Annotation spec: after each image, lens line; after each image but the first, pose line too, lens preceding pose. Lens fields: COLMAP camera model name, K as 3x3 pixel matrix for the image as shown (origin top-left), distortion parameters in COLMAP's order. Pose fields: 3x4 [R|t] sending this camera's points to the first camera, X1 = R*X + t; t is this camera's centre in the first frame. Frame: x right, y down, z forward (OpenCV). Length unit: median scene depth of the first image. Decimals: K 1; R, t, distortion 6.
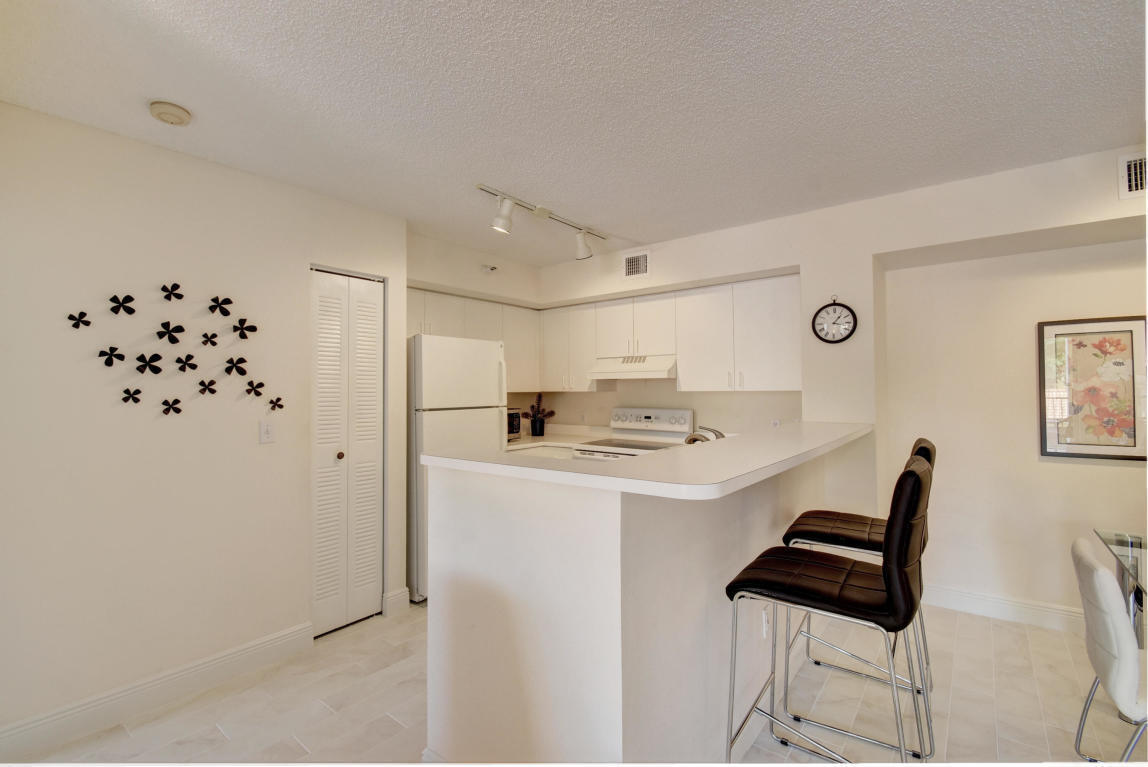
lens RADIAL K [[508.9, 0, 574.0], [0, 508.9, 383.5], [0, 0, 1]] dist [0.001399, 0.000288]
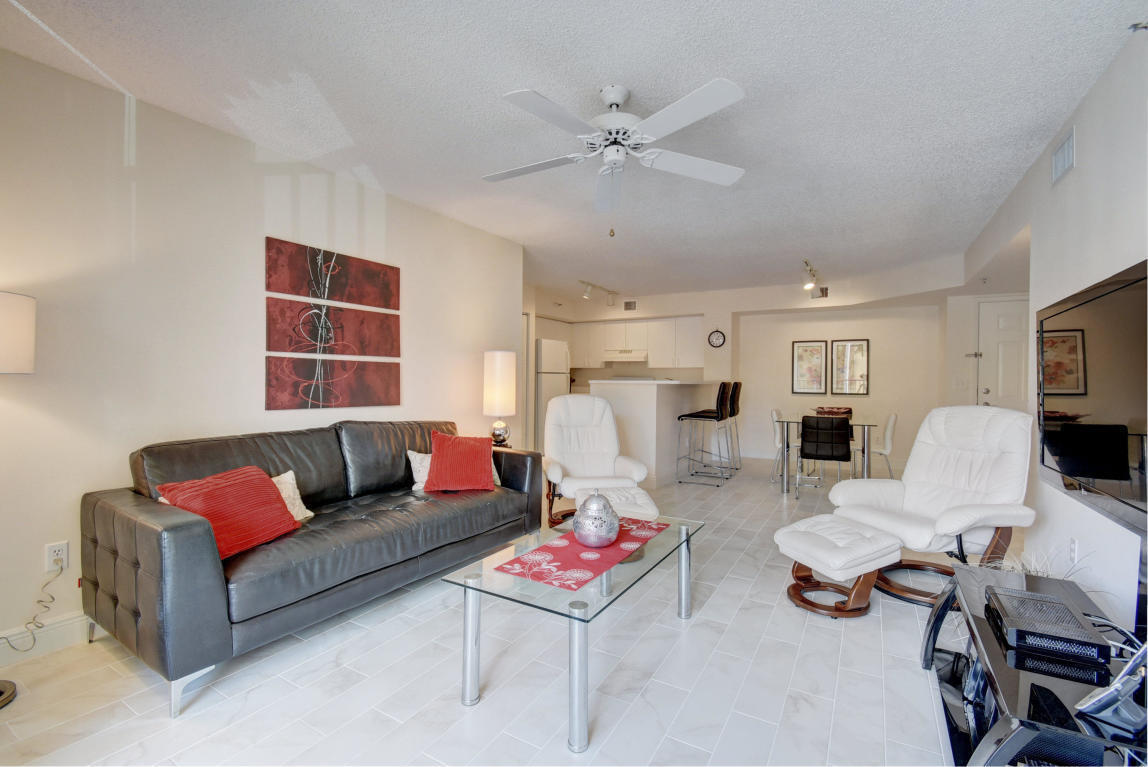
lens RADIAL K [[508.9, 0, 574.0], [0, 508.9, 383.5], [0, 0, 1]] dist [0.001399, 0.000288]
pose [[0.989641, 0.013988, 0.142882, -0.418157], [-0.017302, 0.999609, 0.021979, 0.042732], [-0.142518, -0.024223, 0.989496, -1.078694]]
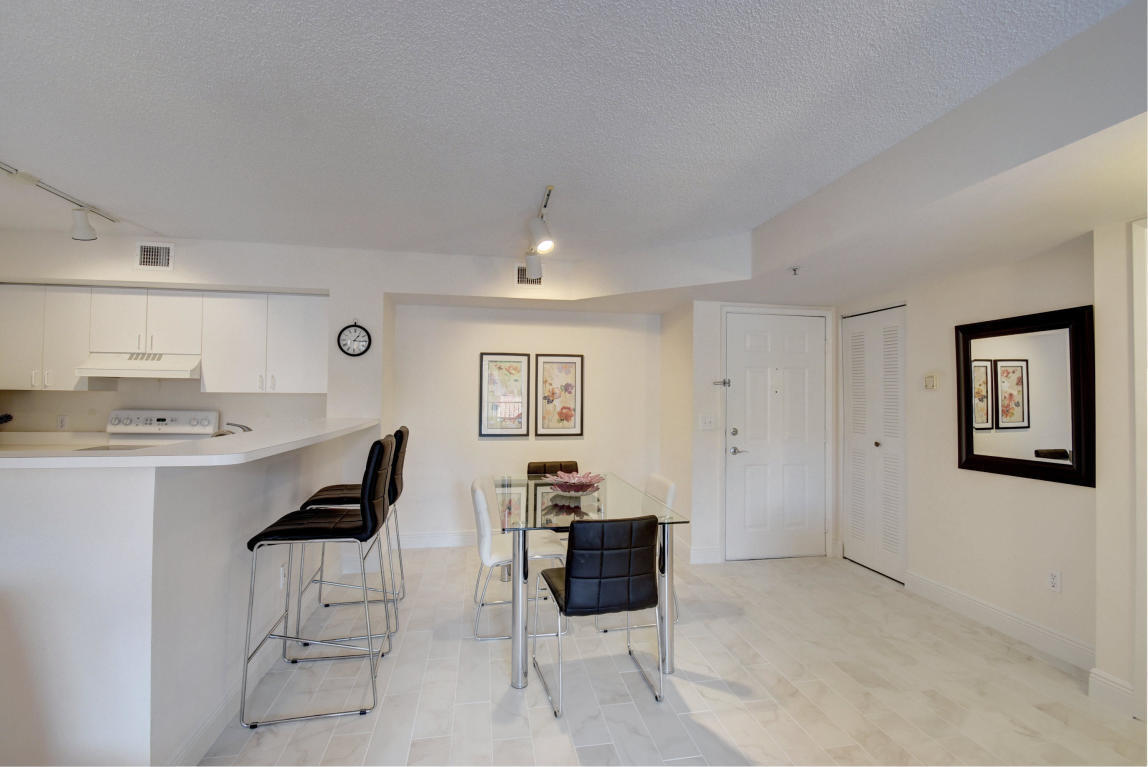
lens RADIAL K [[503.1, 0, 570.5], [0, 503.1, 379.5], [0, 0, 1]] dist [0.012995, -0.017566]
pose [[0.666092, 0.037481, 0.744927, -0.053500], [-0.024199, 0.999297, -0.028641, 0.001751], [-0.745477, 0.001051, 0.666530, -0.200801]]
